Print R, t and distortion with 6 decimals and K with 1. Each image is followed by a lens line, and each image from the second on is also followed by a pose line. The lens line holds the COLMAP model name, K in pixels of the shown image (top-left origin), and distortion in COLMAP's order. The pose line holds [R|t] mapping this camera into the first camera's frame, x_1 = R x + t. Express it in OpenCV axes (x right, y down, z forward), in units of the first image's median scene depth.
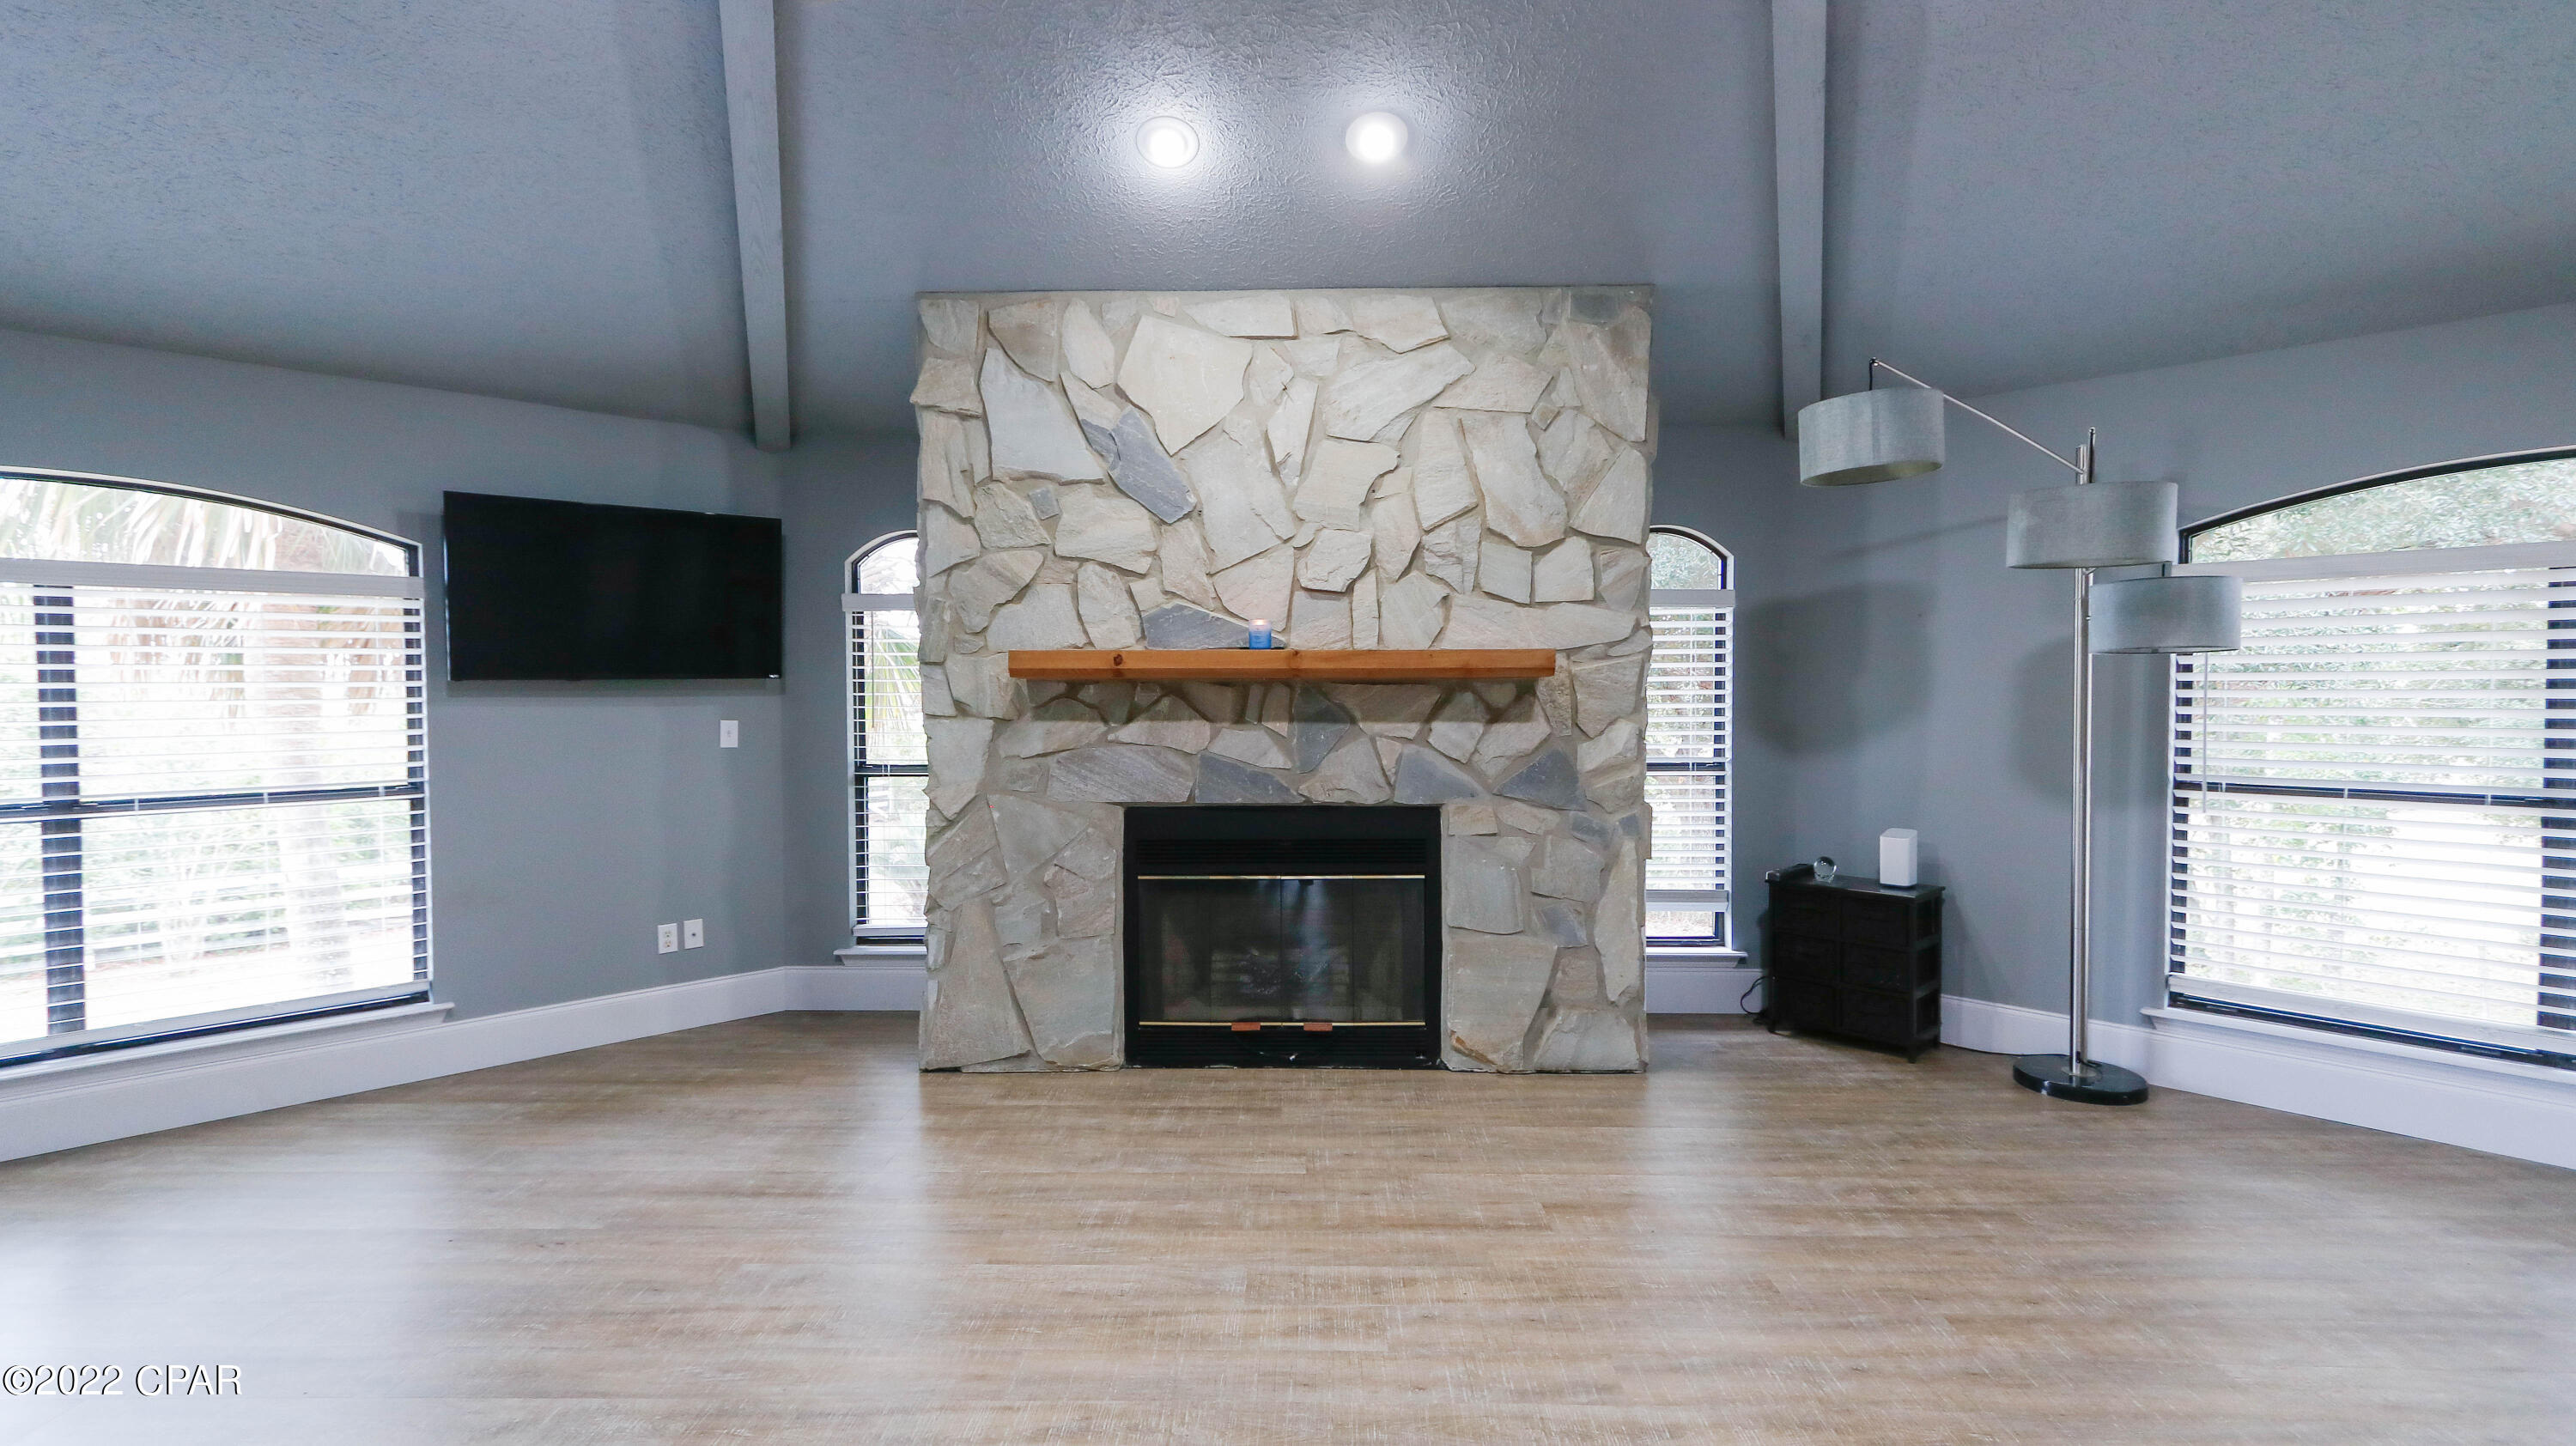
lens RADIAL K [[1190.5, 0, 1274.4], [0, 1190.5, 722.3], [0, 0, 1]] dist [0.020480, -0.000989]
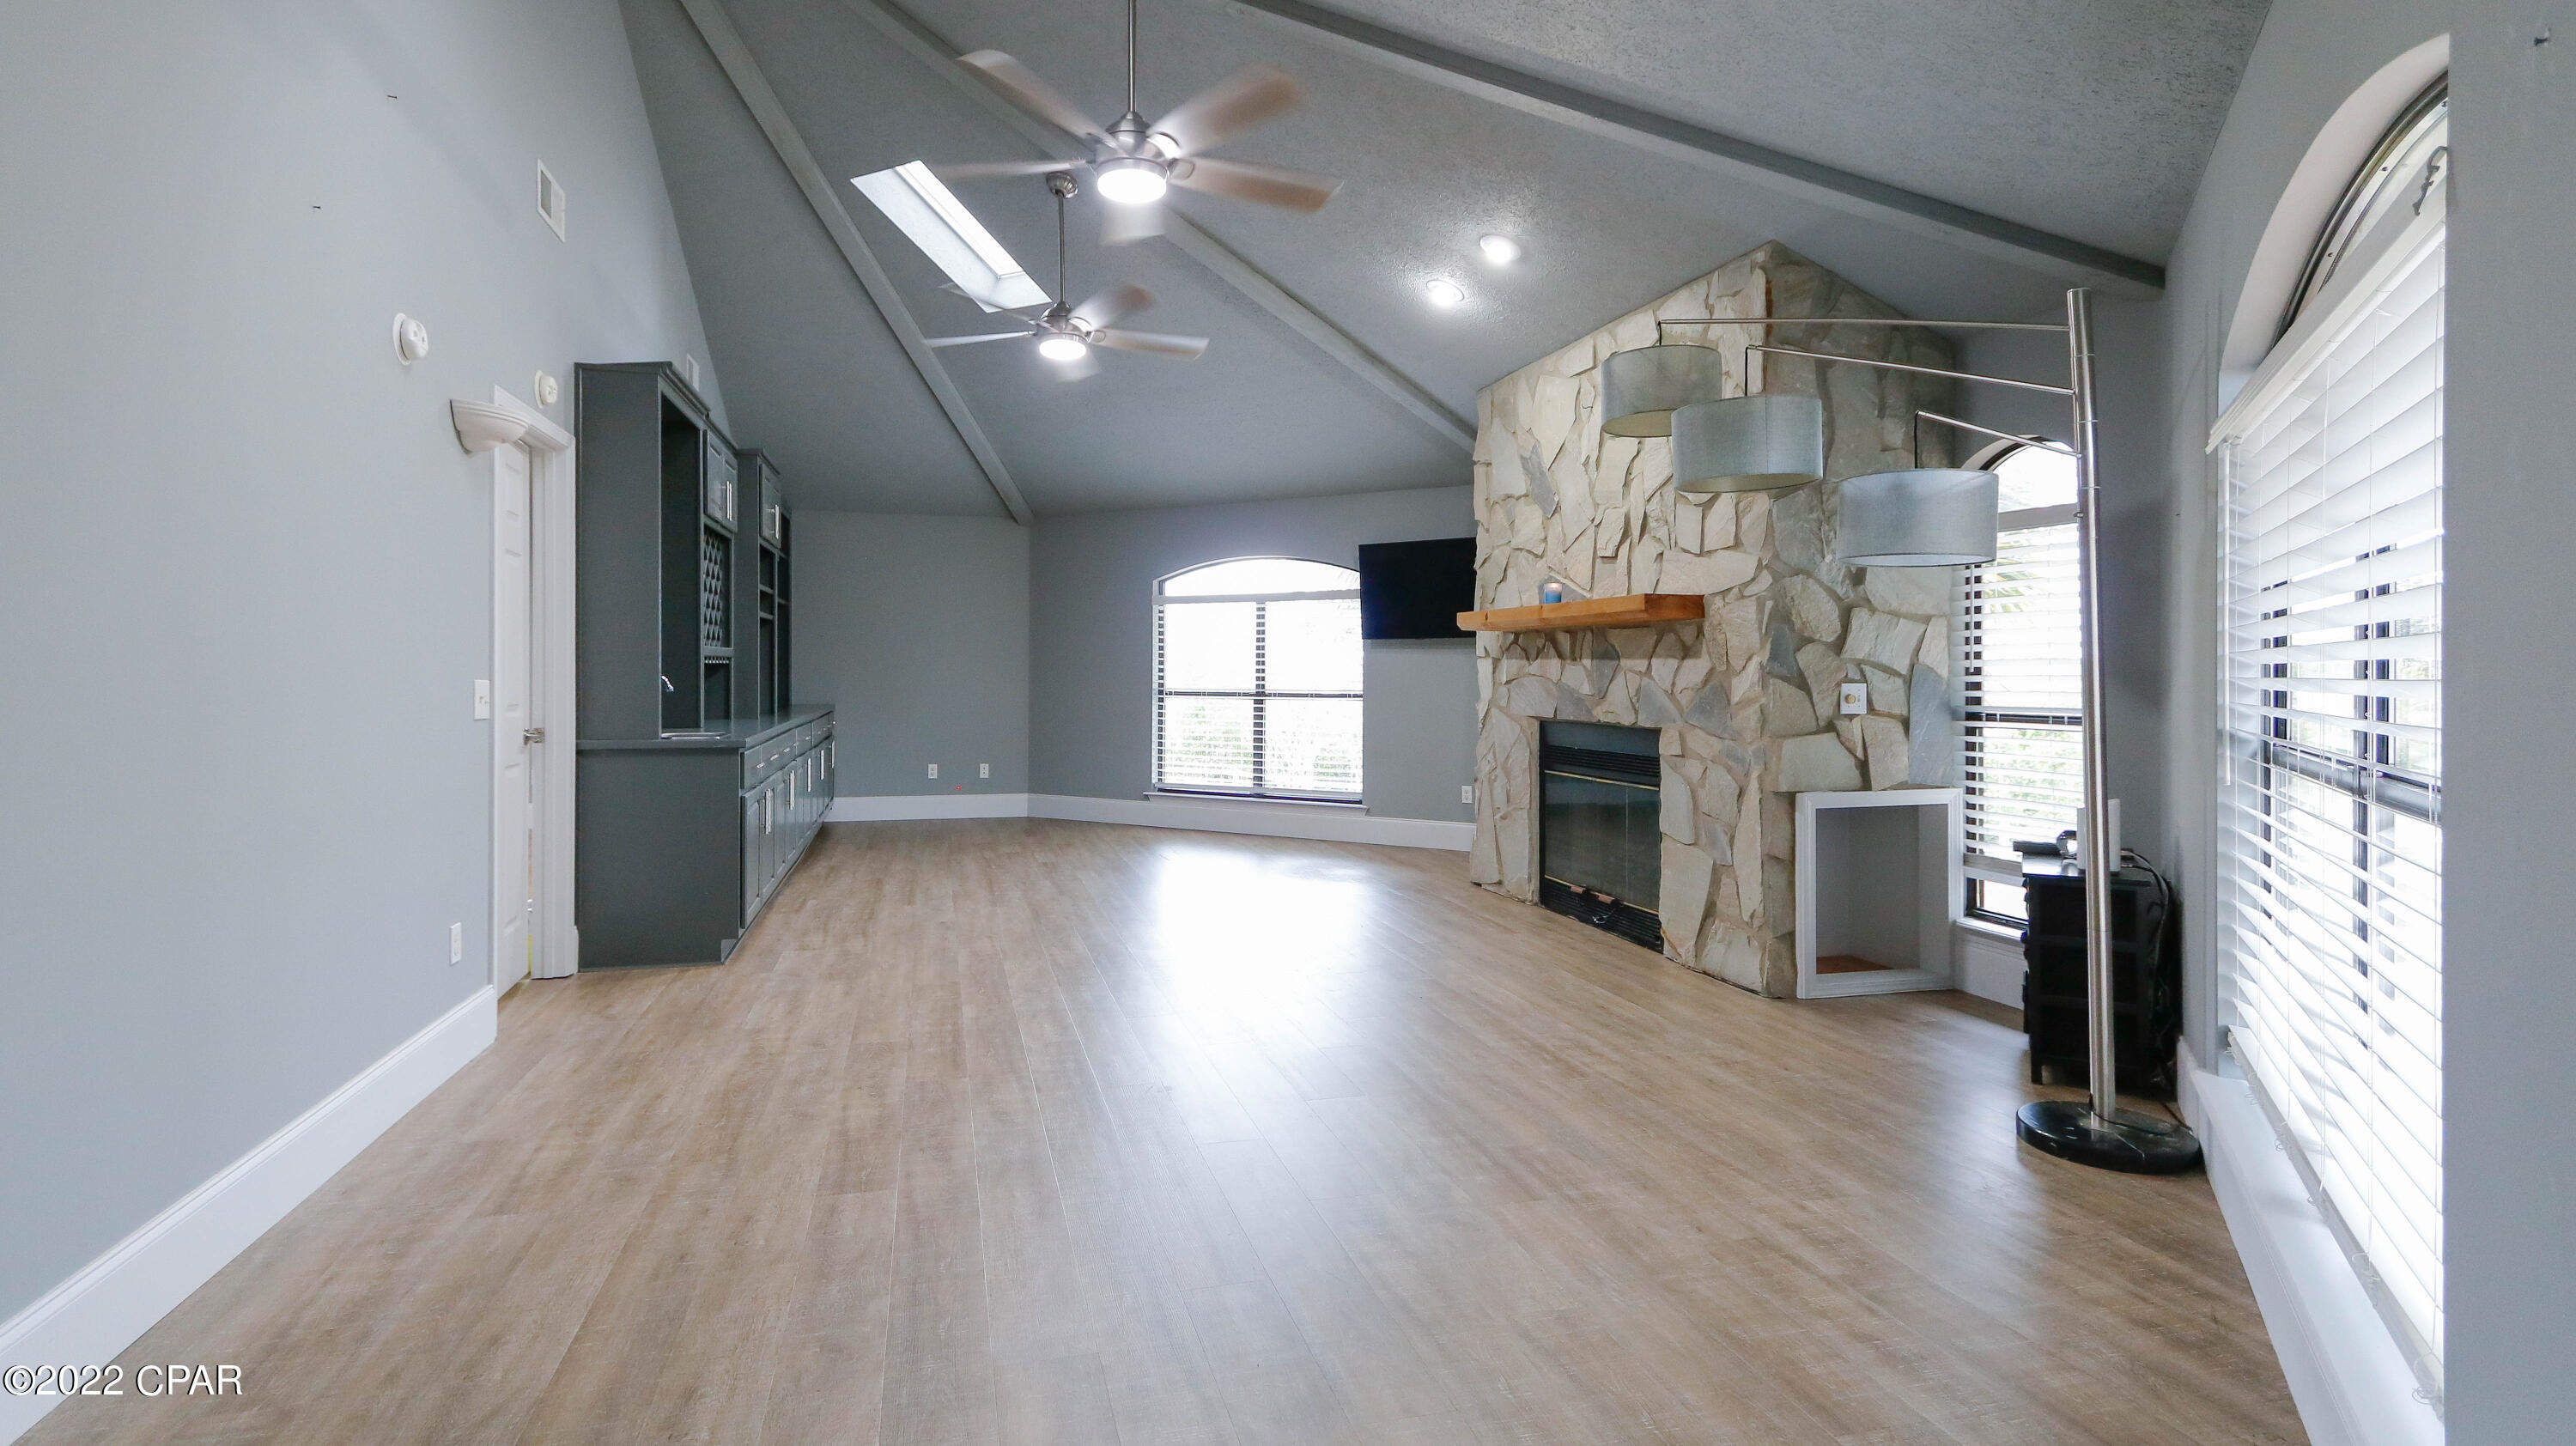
lens RADIAL K [[1298.6, 0, 1271.2], [0, 1298.6, 668.9], [0, 0, 1]] dist [0.000552, 0.000023]
pose [[0.269719, 0.002066, -0.962937, 1.290131], [-0.034354, 0.999382, -0.007478, 0.033100], [0.962326, 0.035097, 0.269624, 0.279834]]
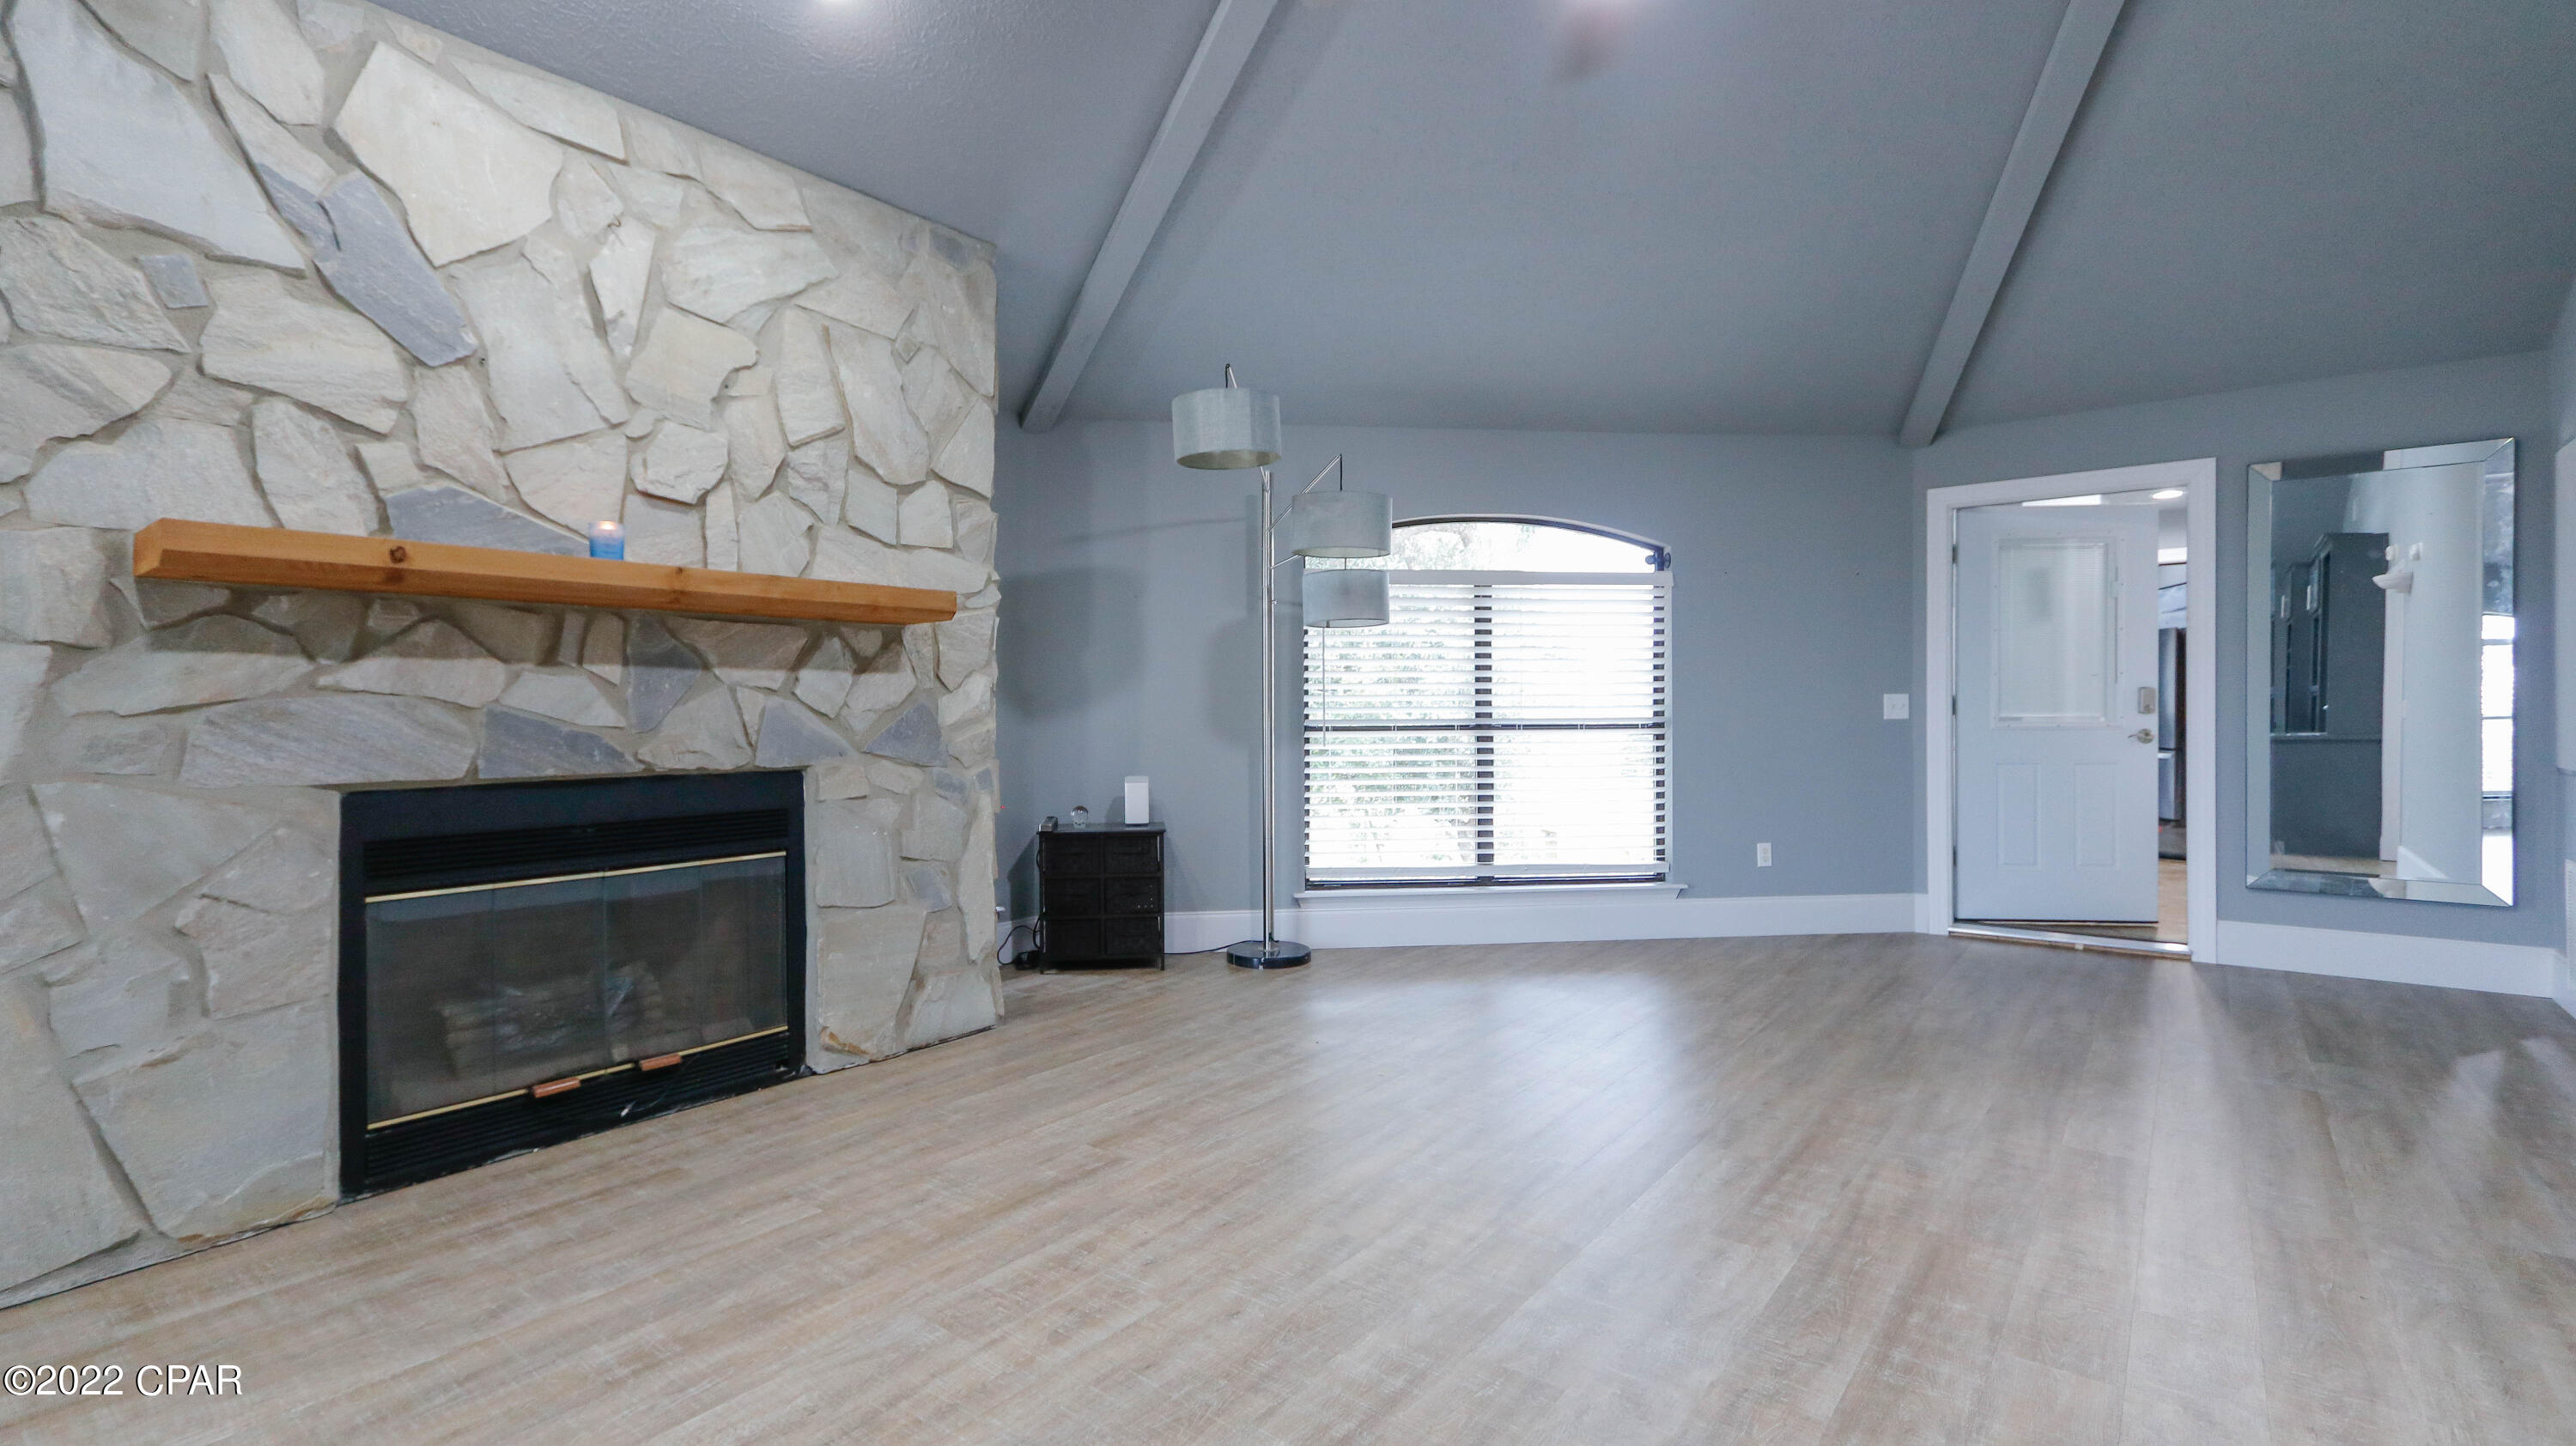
lens RADIAL K [[1157.4, 0, 1269.5], [0, 1157.4, 712.7], [0, 0, 1]] dist [0.020190, -0.001878]
pose [[0.607556, -0.005200, 0.794260, -0.326611], [0.029628, 0.999431, -0.016120, 0.054103], [-0.793724, 0.033326, 0.607364, 0.225078]]
